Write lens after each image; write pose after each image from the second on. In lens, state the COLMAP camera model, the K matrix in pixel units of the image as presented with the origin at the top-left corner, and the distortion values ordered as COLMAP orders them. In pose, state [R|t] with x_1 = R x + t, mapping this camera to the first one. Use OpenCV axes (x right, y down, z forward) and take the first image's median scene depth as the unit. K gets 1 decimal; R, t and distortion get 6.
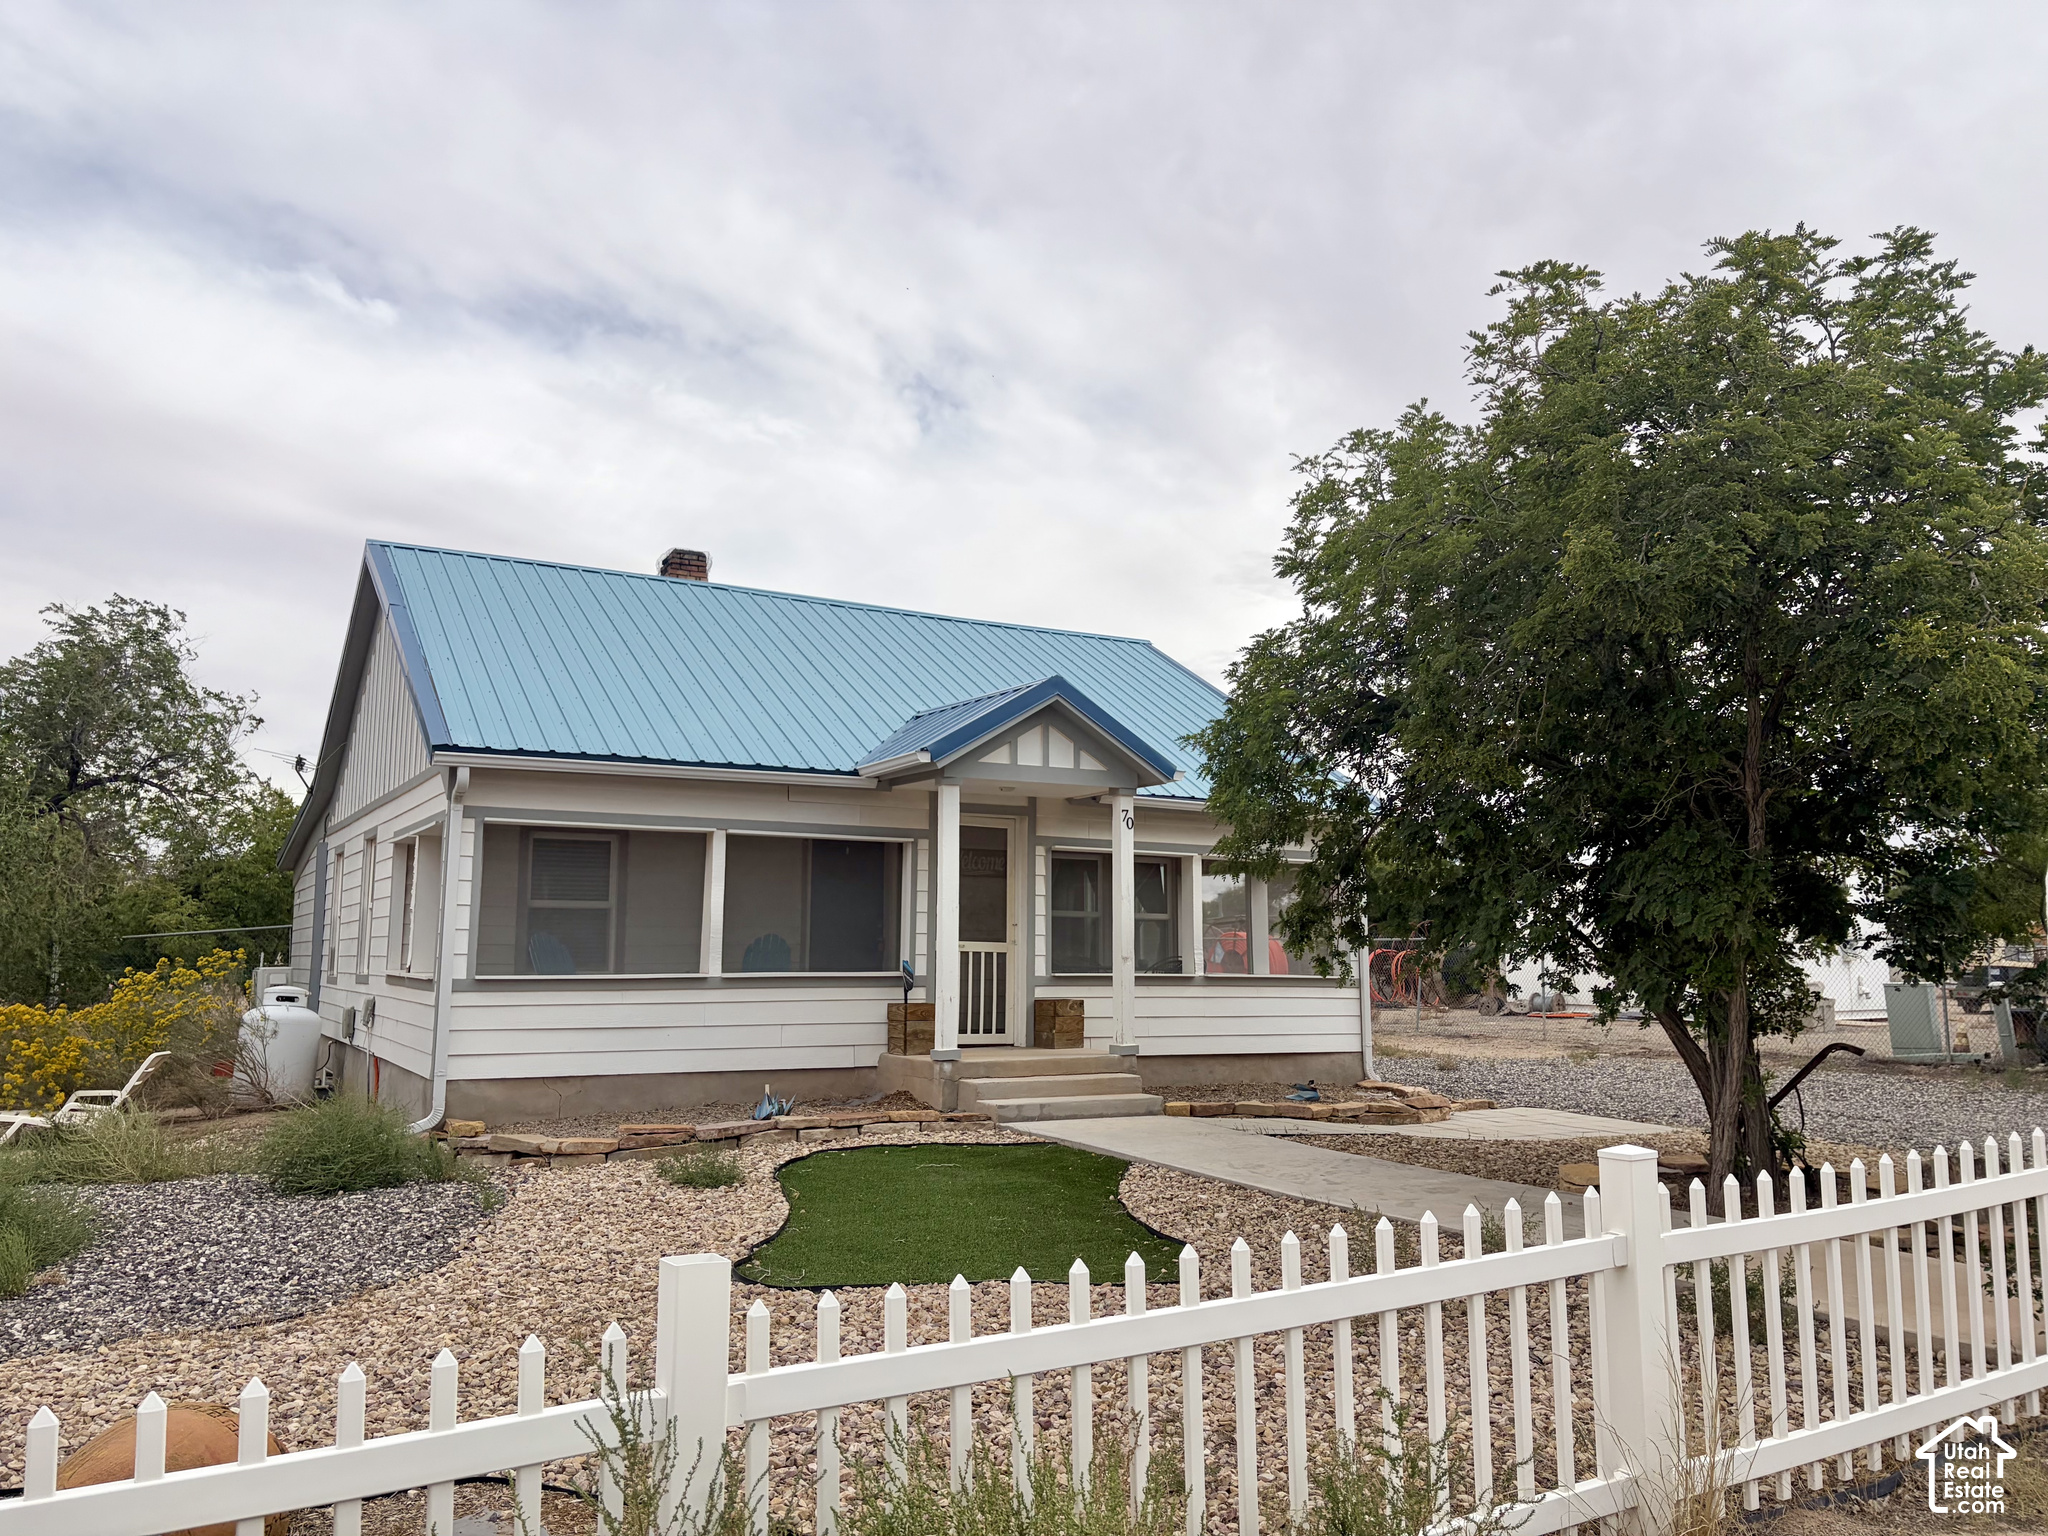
lens RADIAL K [[1529.7, 0, 1026.0], [0, 1529.7, 760.2], [0, 0, 1]] dist [0.075576, -0.099641]
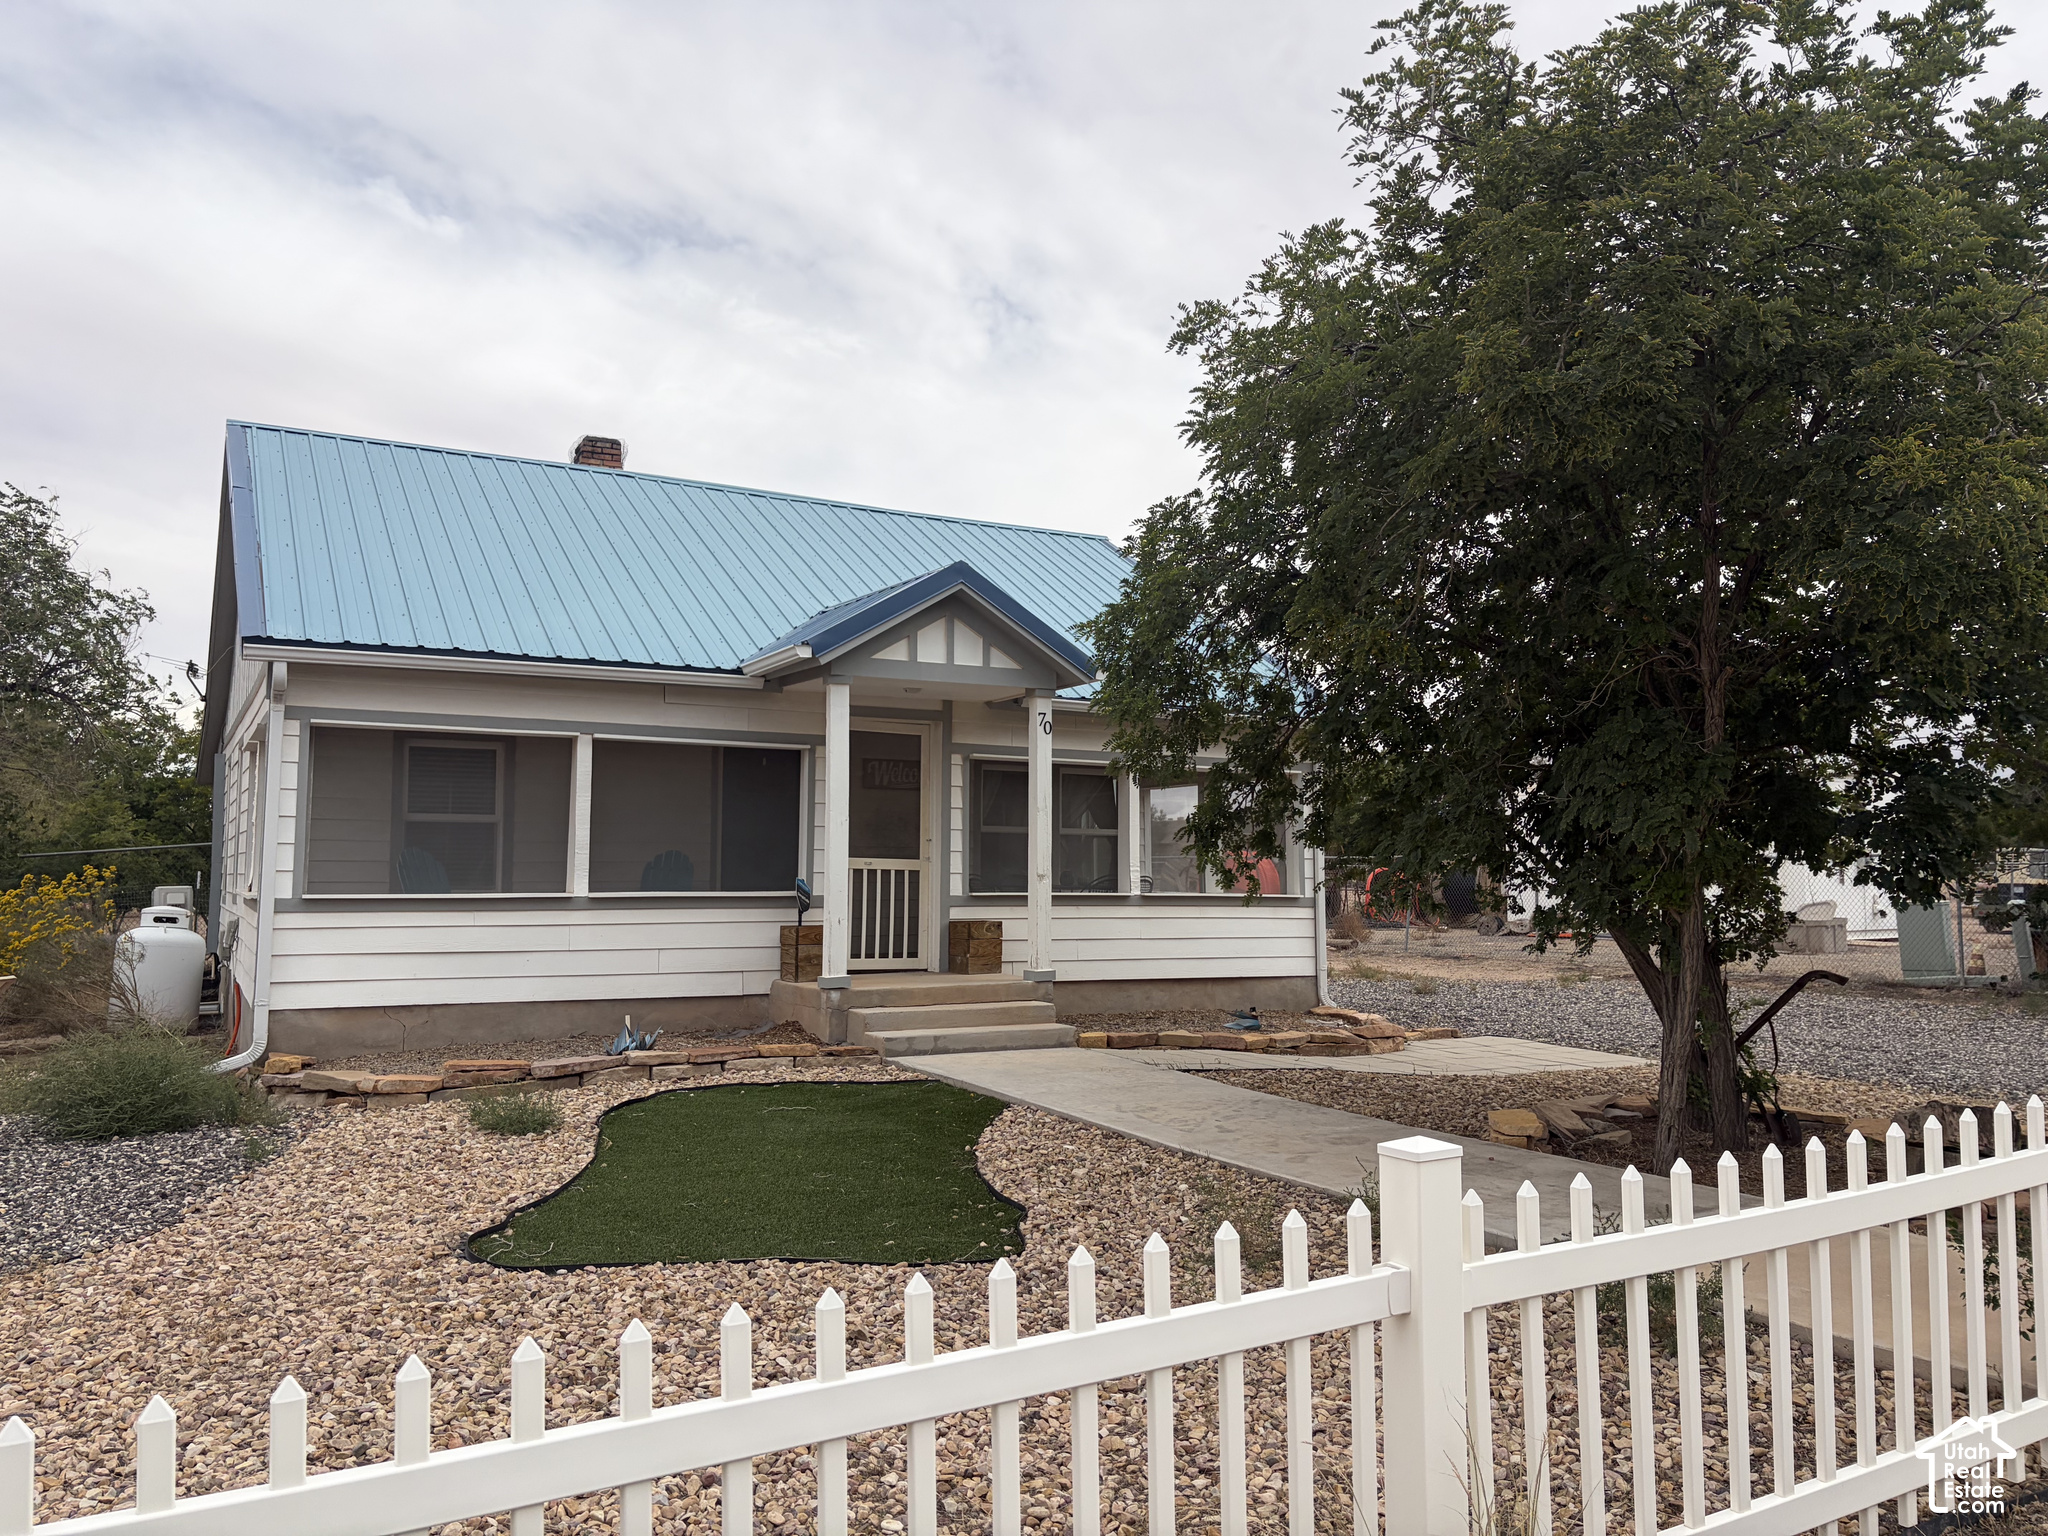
lens RADIAL K [[1527.9, 0, 1024.0], [0, 1527.9, 768.0], [0, 0, 1]] dist [0.084294, -0.110953]
pose [[0.999873, -0.001740, -0.015833, 0.071364], [0.002633, 0.998396, 0.056549, 0.014726], [0.015709, -0.056584, 0.998274, 0.102967]]
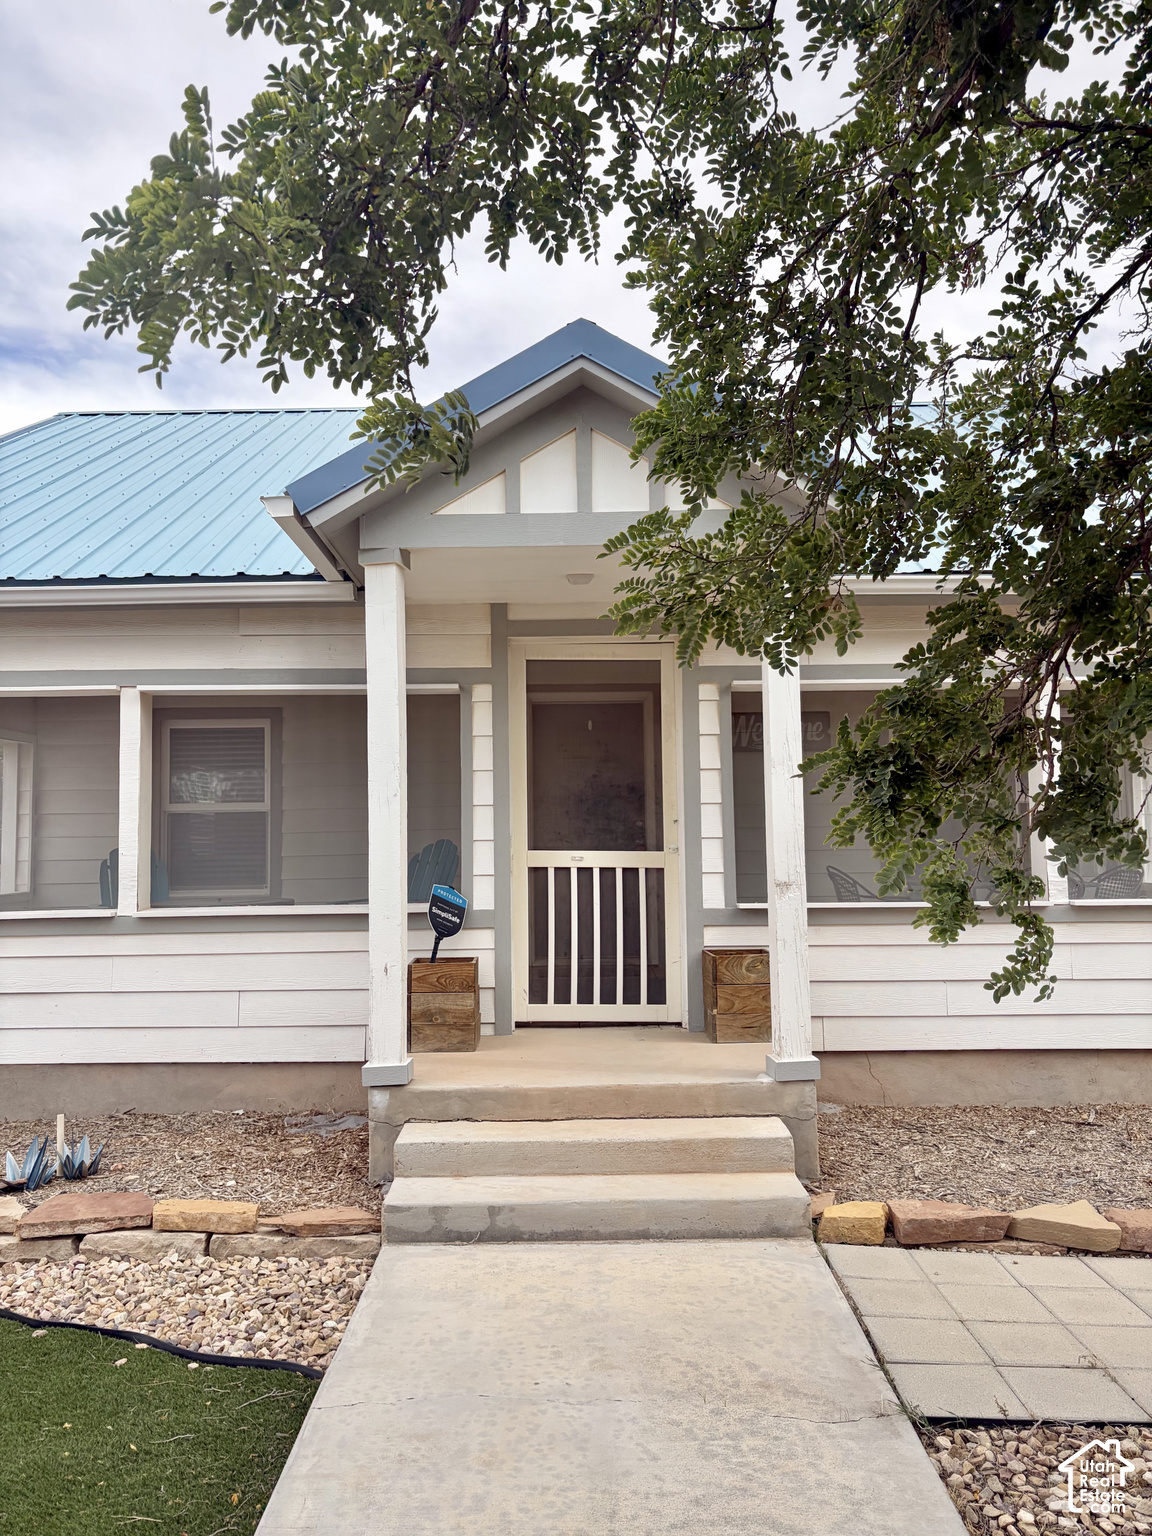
lens RADIAL K [[1145.9, 0, 577.2], [0, 1145.9, 775.5], [0, 0, 1]] dist [0.084294, -0.110953]
pose [[0.868567, -0.045051, -0.493519, 0.198215], [0.080051, 0.995536, 0.050007, 0.072452], [0.489063, -0.082941, 0.868296, 0.667304]]
